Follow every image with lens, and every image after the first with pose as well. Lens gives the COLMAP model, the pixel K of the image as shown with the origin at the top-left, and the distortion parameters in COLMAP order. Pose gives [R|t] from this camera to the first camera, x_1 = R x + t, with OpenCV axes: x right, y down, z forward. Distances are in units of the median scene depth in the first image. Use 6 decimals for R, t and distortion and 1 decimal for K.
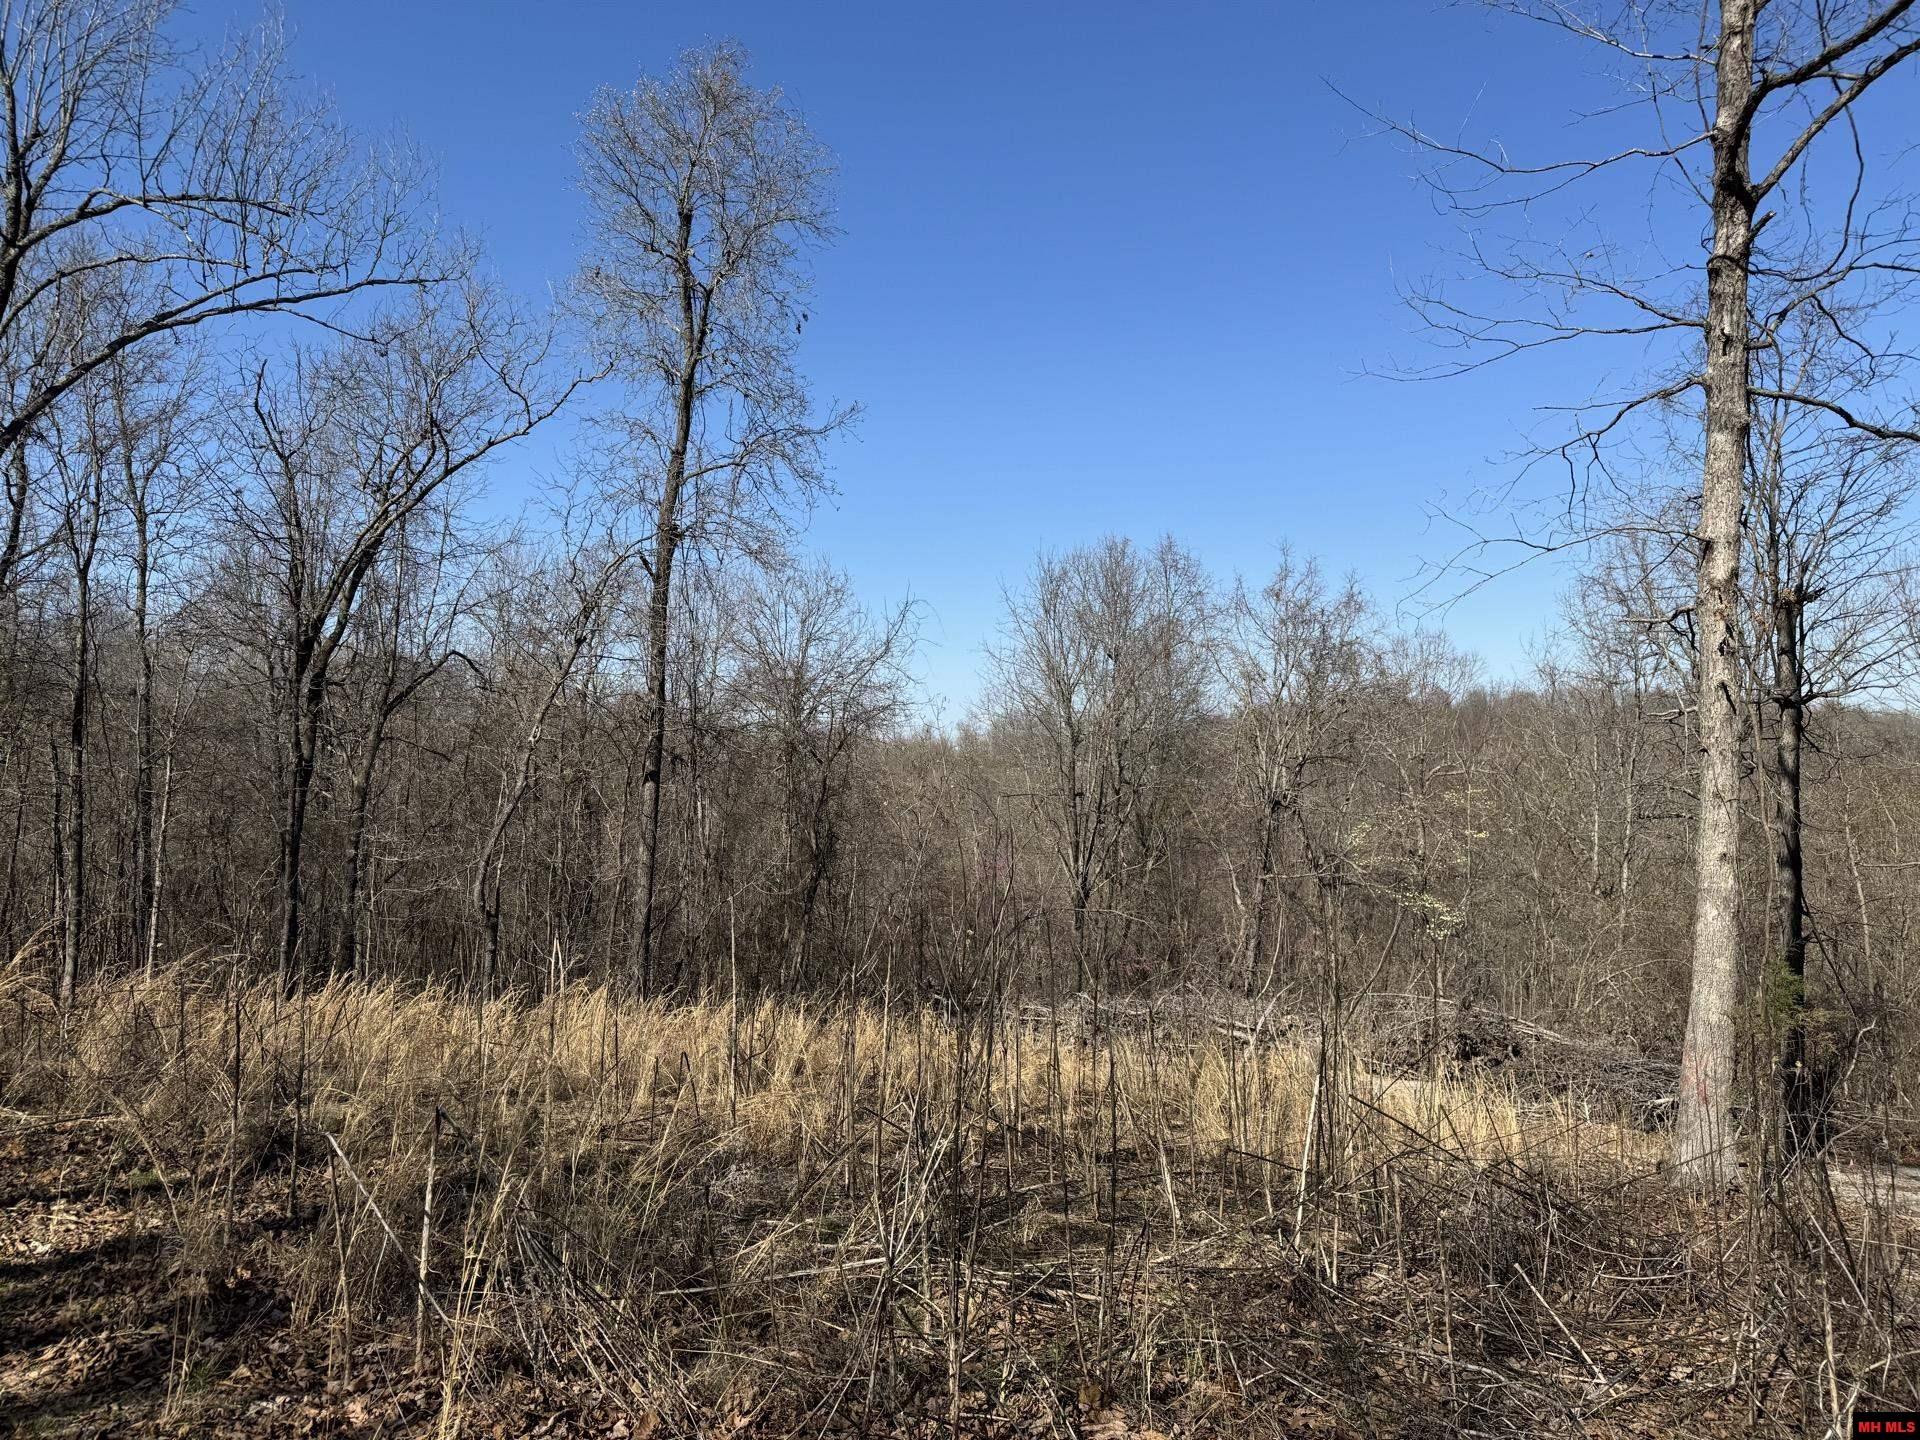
lens RADIAL K [[1306.1, 0, 943.4], [0, 1306.1, 716.4], [0, 0, 1]] dist [0.021573, -0.030761]
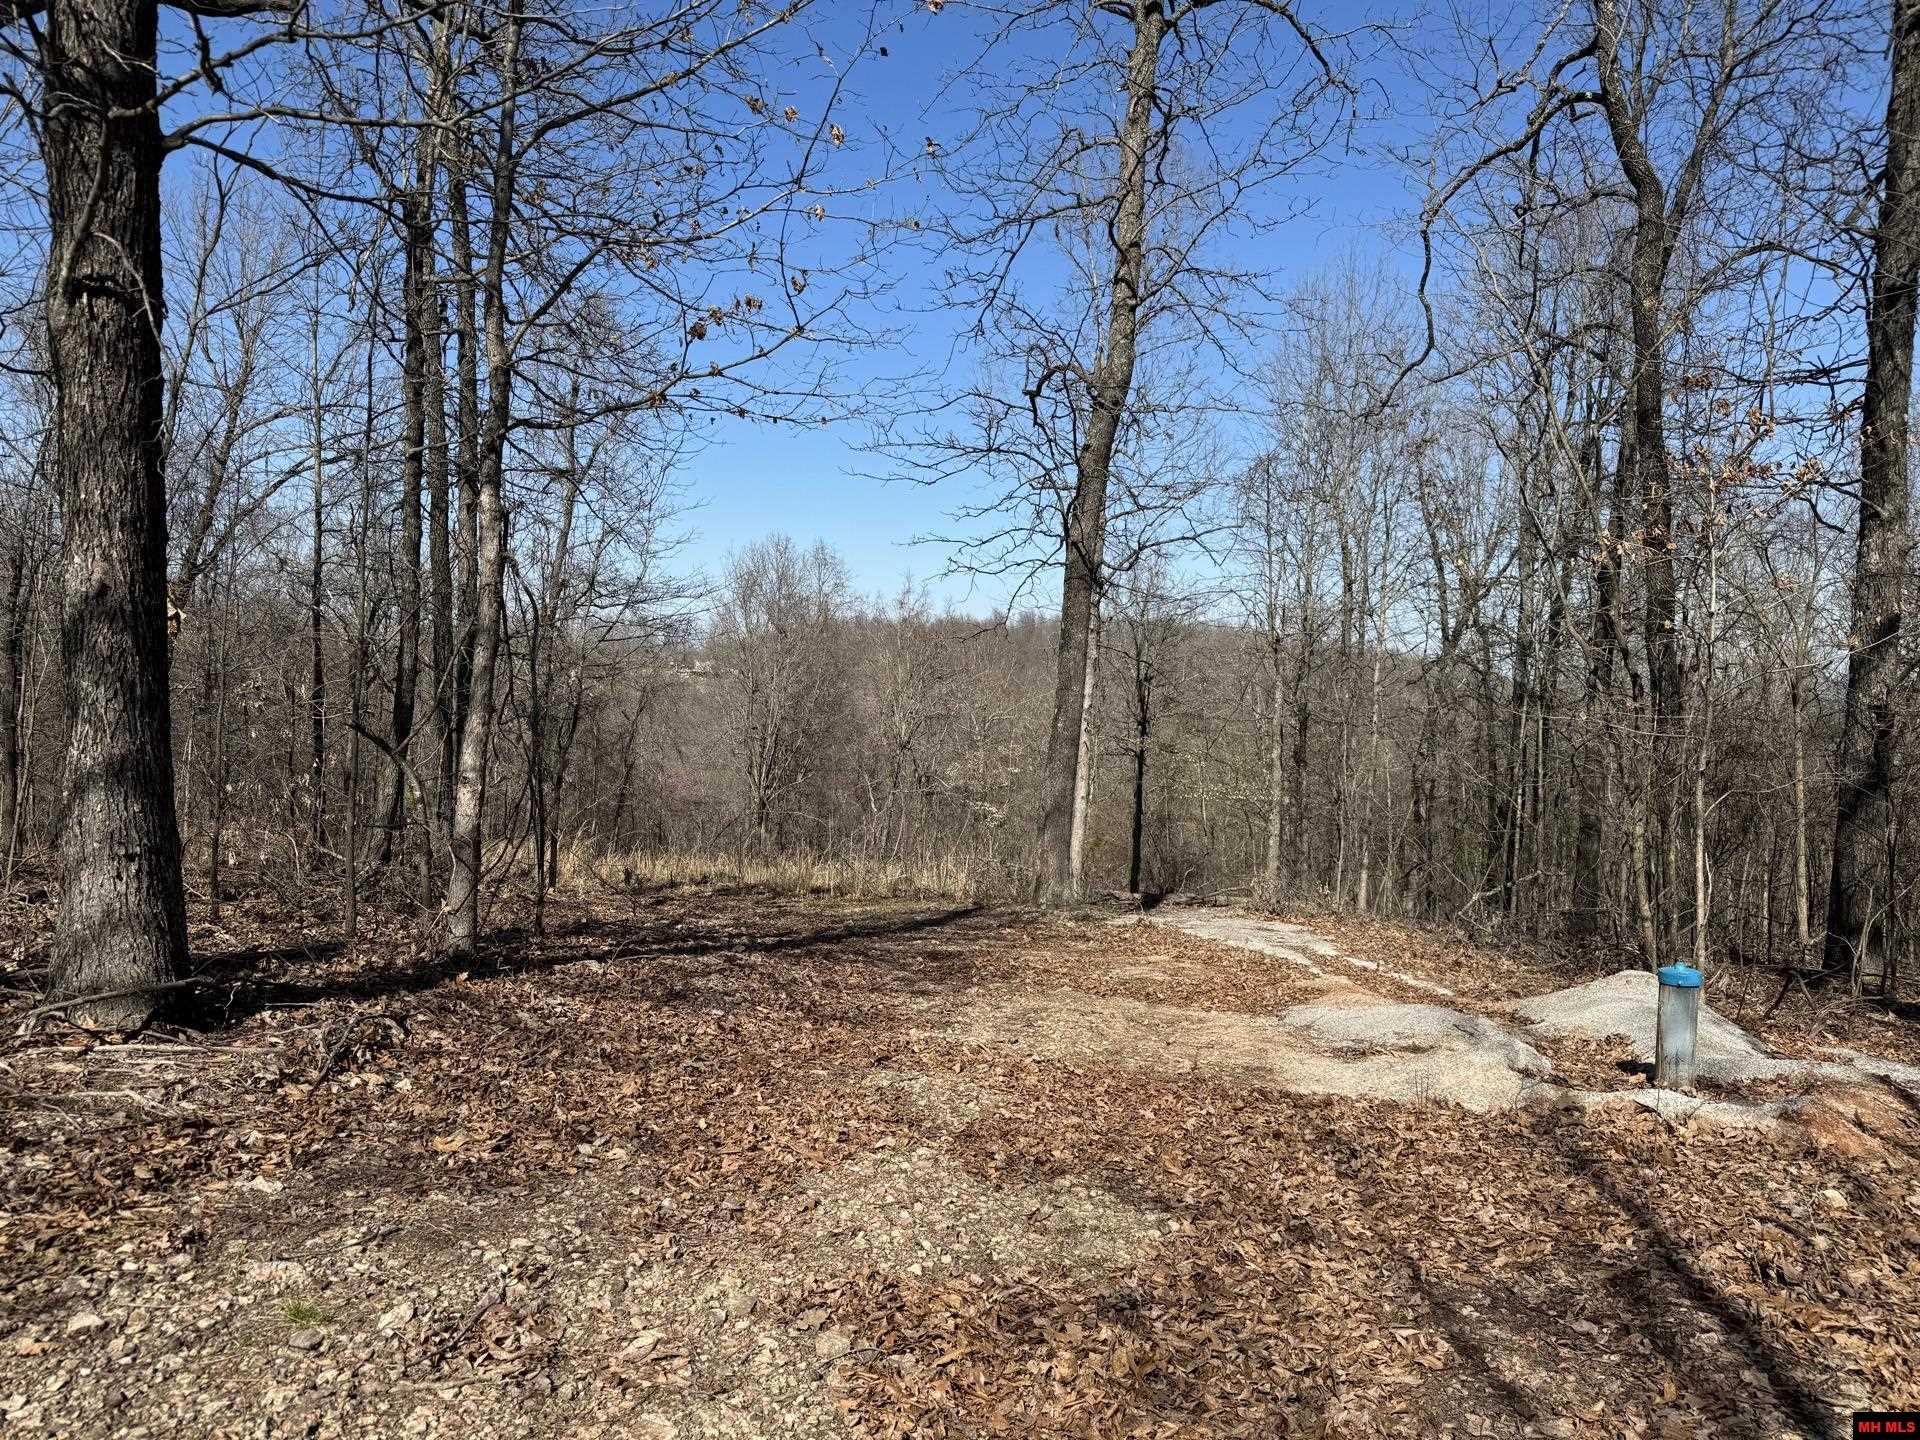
lens RADIAL K [[1306.1, 0, 954.8], [0, 1306.1, 700.7], [0, 0, 1]] dist [0.021573, -0.030761]
pose [[0.944978, 0.026106, 0.326091, -0.188787], [-0.047802, 0.997131, 0.058697, -0.077475], [-0.323623, -0.071055, 0.943514, -0.483862]]
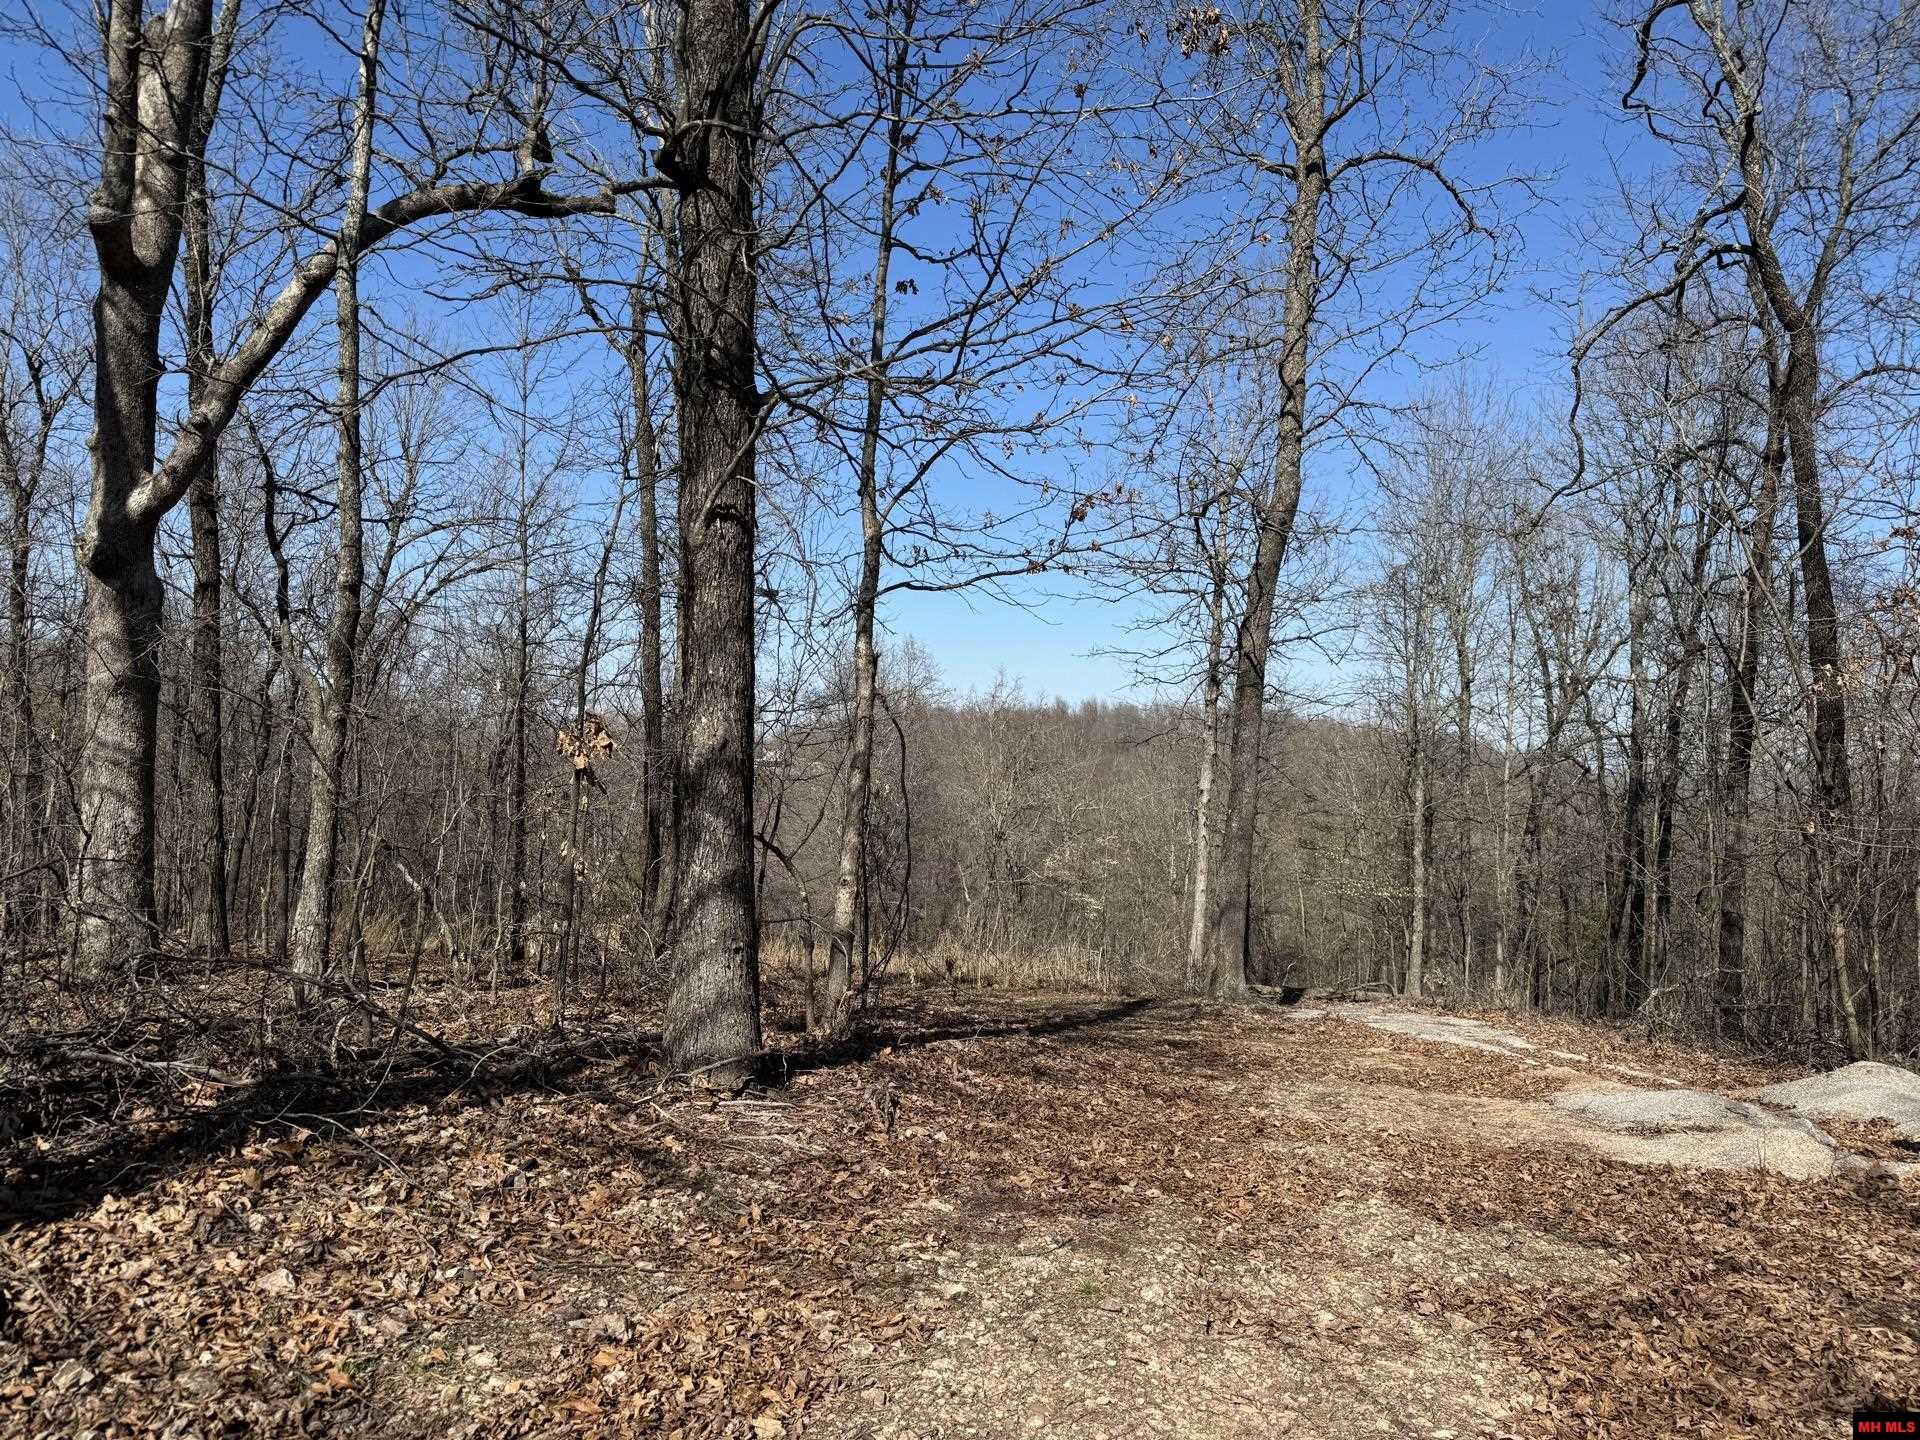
lens RADIAL K [[1306.1, 0, 944.6], [0, 1306.1, 699.8], [0, 0, 1]] dist [0.021573, -0.030761]
pose [[0.960445, 0.046555, 0.274549, -0.239229], [-0.046626, 0.998893, -0.006268, -0.082063], [-0.274537, -0.006781, 0.961553, -0.500695]]
